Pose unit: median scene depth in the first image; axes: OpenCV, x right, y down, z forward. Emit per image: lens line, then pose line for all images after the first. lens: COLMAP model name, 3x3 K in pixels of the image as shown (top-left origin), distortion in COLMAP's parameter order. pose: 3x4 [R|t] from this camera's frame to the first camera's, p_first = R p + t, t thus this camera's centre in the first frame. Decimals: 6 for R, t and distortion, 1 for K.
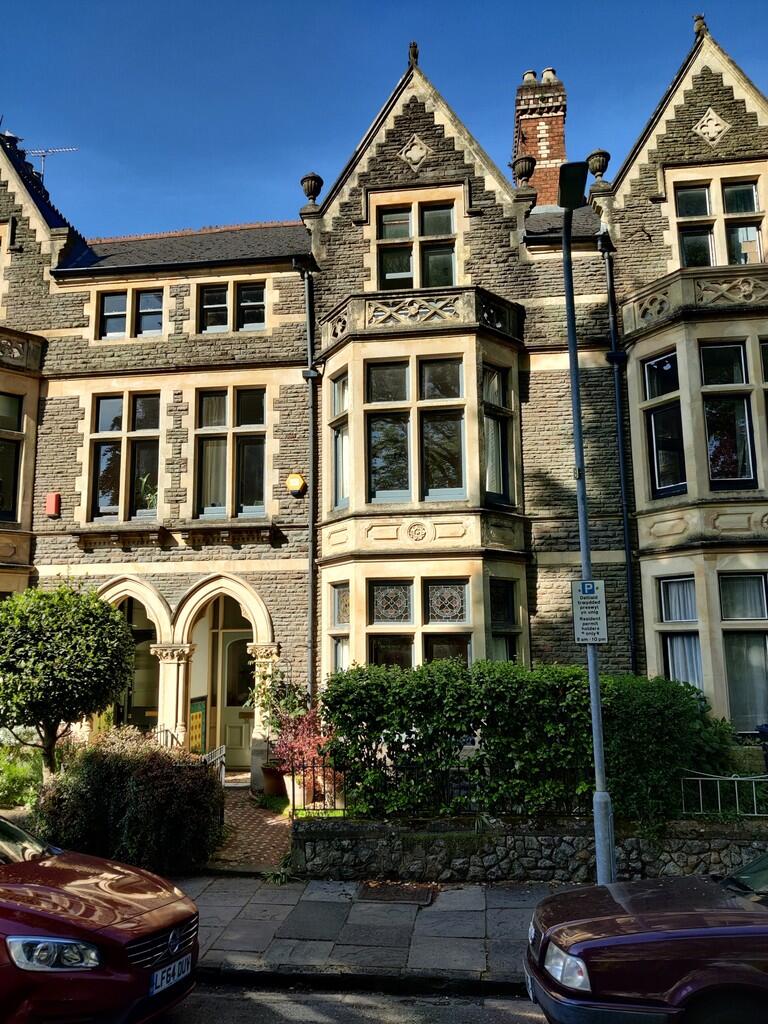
lens RADIAL K [[745.7, 0, 384.7], [0, 745.7, 515.8], [0, 0, 1]] dist [0.005557, -0.002949]
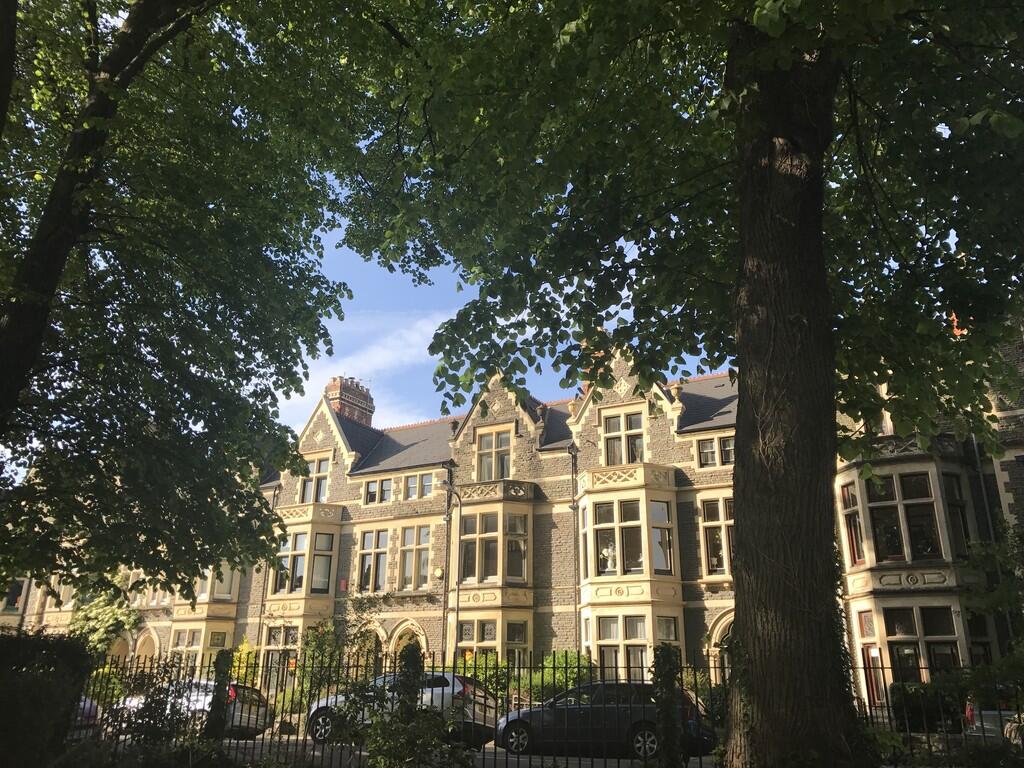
lens RADIAL K [[831.3, 0, 512.2], [0, 831.3, 379.0], [0, 0, 1]] dist [0.111756, 0.001635]
pose [[0.926040, -0.105742, -0.362310, 0.967487], [0.034282, 0.979549, -0.198264, -0.102116], [0.375865, 0.171179, 0.910727, -1.156816]]
